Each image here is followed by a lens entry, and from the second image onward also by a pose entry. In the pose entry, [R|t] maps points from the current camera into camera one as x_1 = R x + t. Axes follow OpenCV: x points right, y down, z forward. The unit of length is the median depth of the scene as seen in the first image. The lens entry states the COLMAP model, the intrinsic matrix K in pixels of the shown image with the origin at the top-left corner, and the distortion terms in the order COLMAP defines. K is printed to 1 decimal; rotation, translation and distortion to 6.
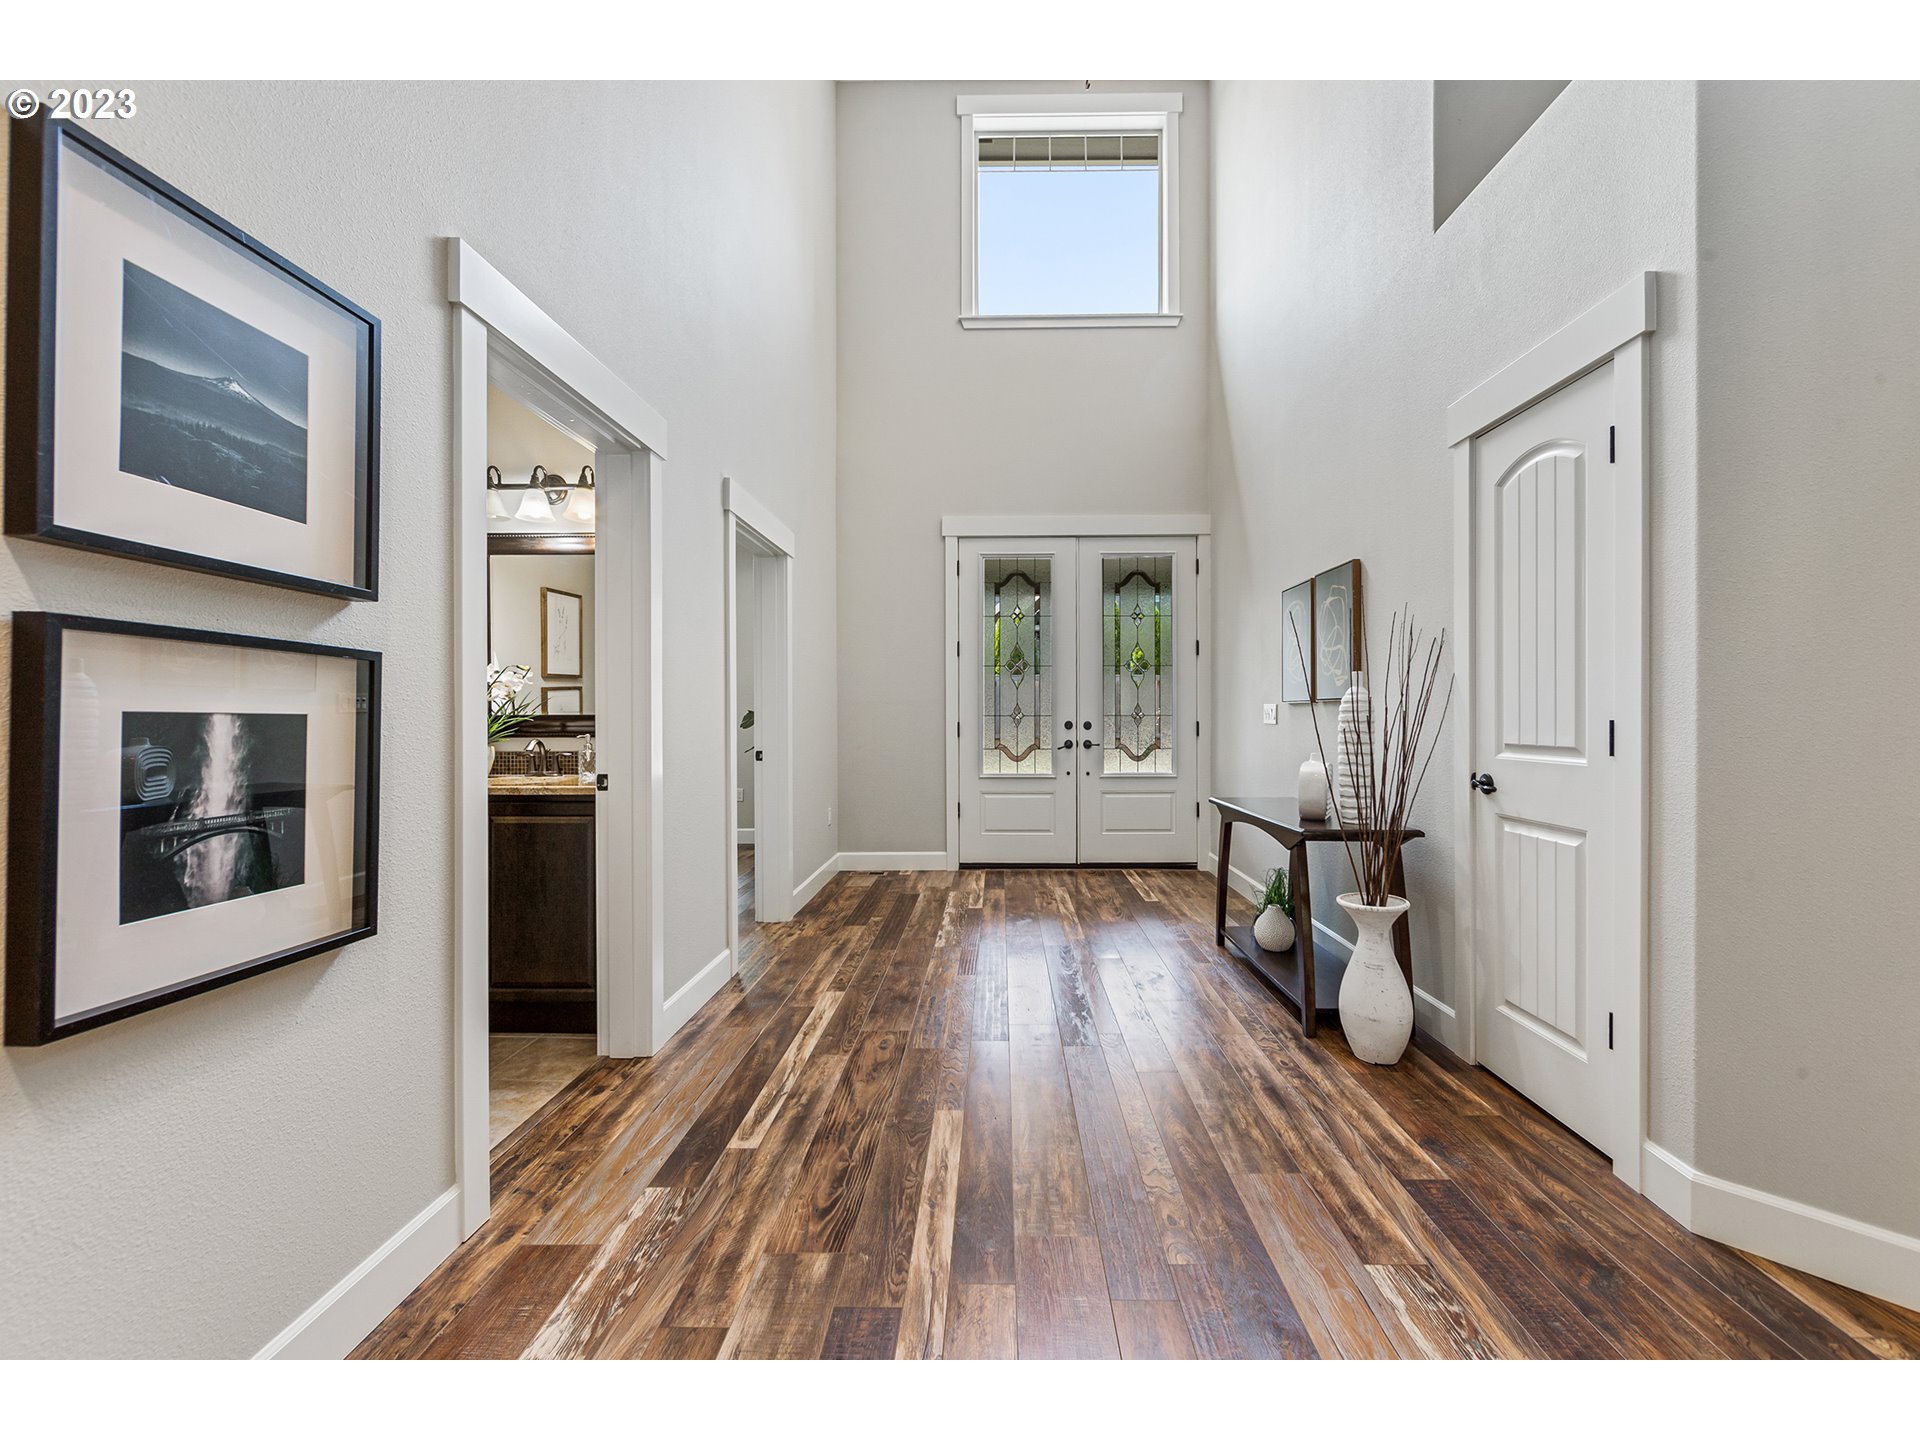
lens RADIAL K [[781.0, 0, 956.5], [0, 781.0, 711.8], [0, 0, 1]] dist [-0.001016, -0.000128]
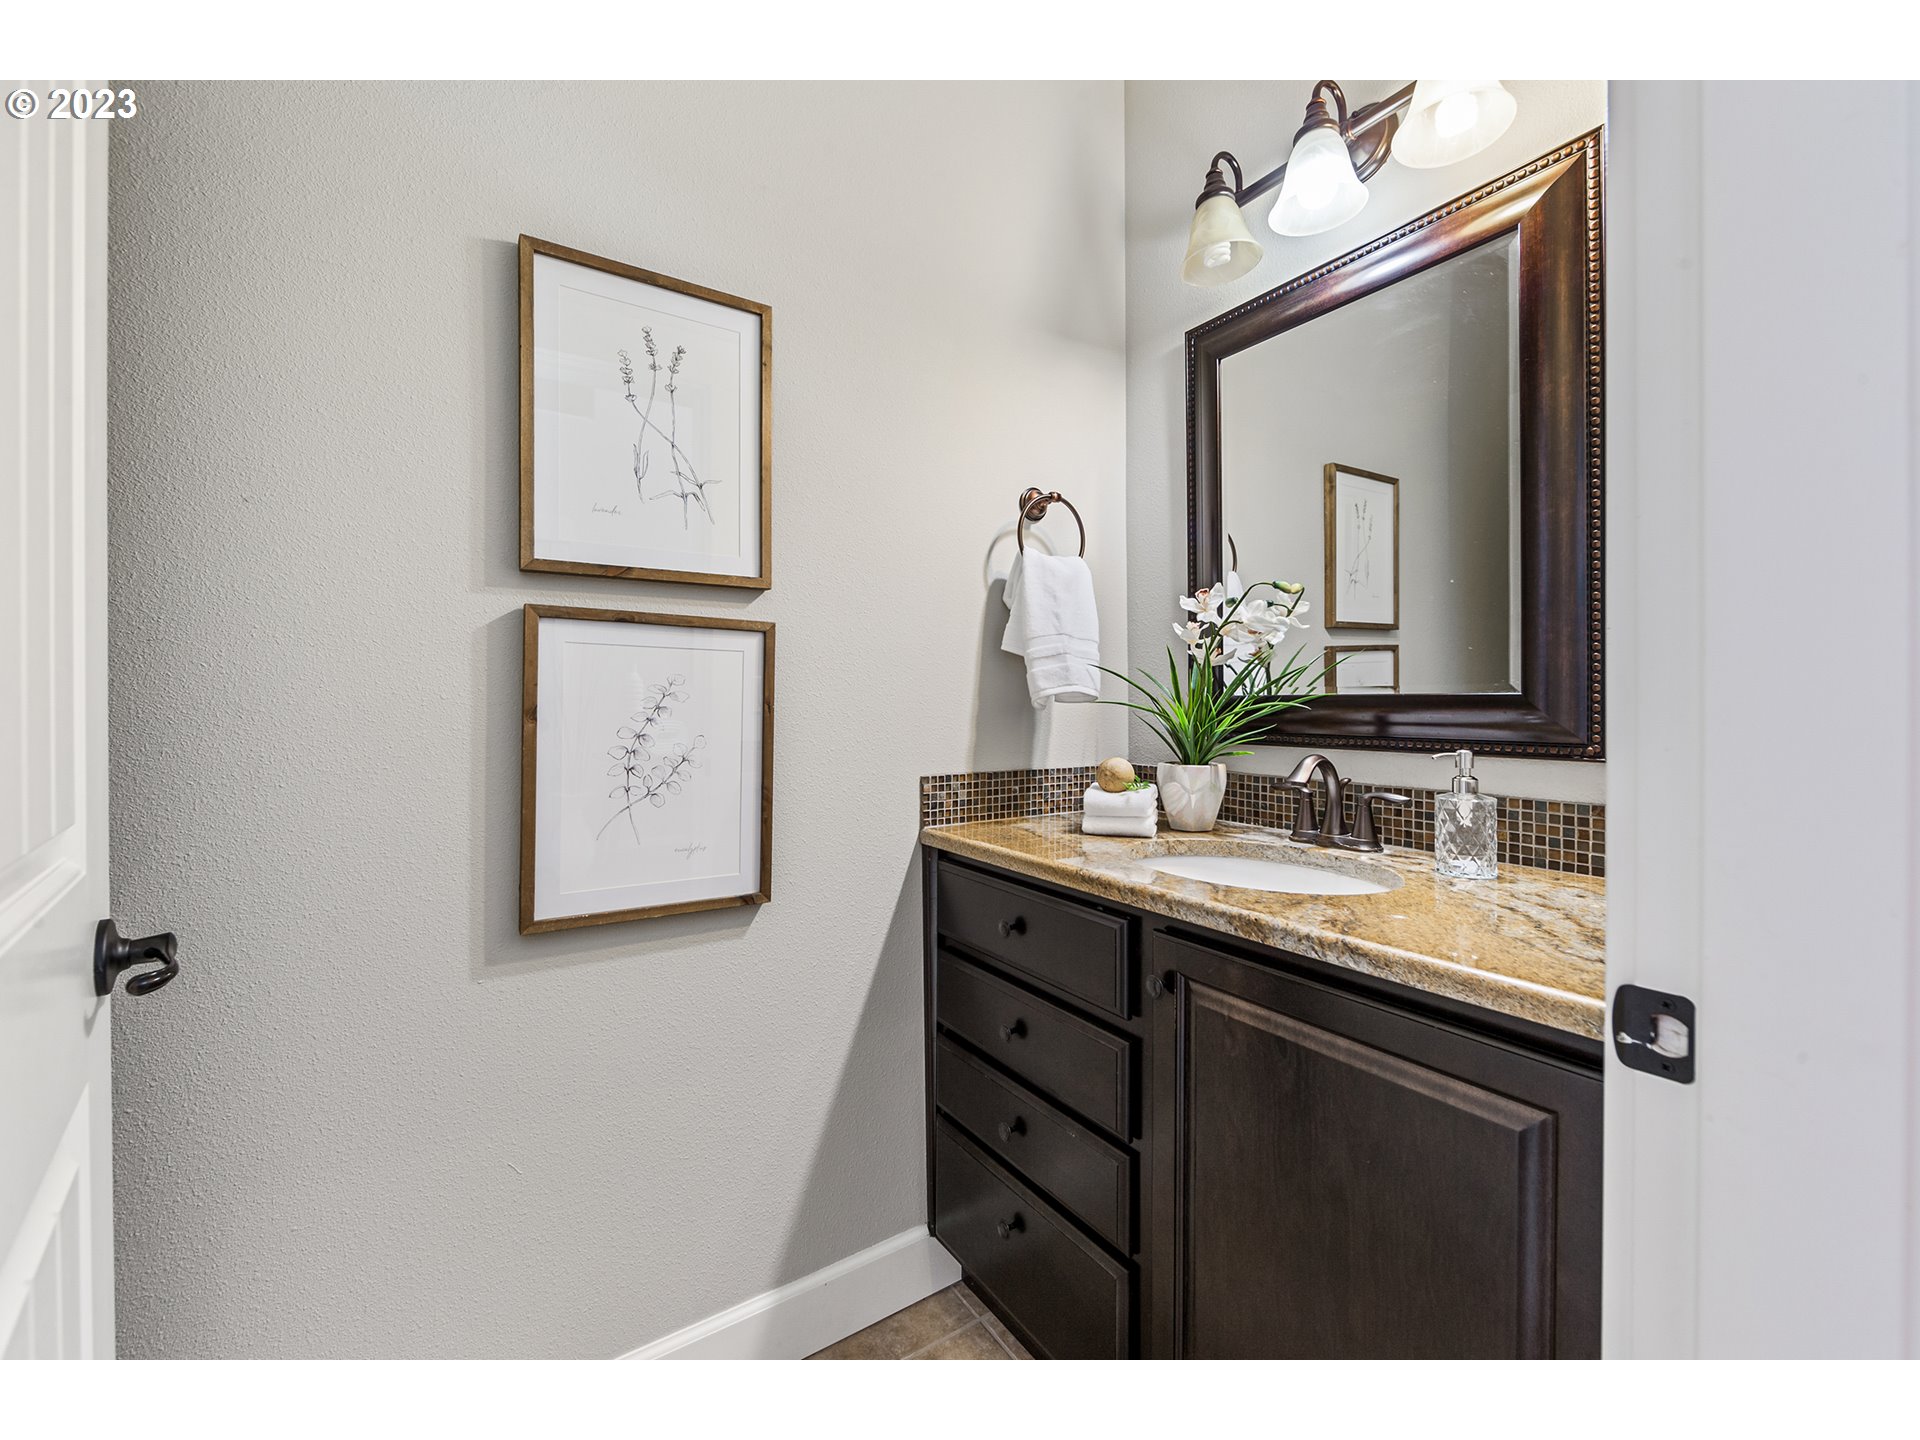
lens RADIAL K [[760.1, 0, 925.6], [0, 760.1, 714.2], [0, 0, 1]] dist [-0.000815, -0.000047]
pose [[0.569358, 0.013342, -0.821982, -0.320638], [0.005623, 0.999782, 0.020123, 0.004899], [0.822071, -0.016079, 0.569158, 0.592091]]
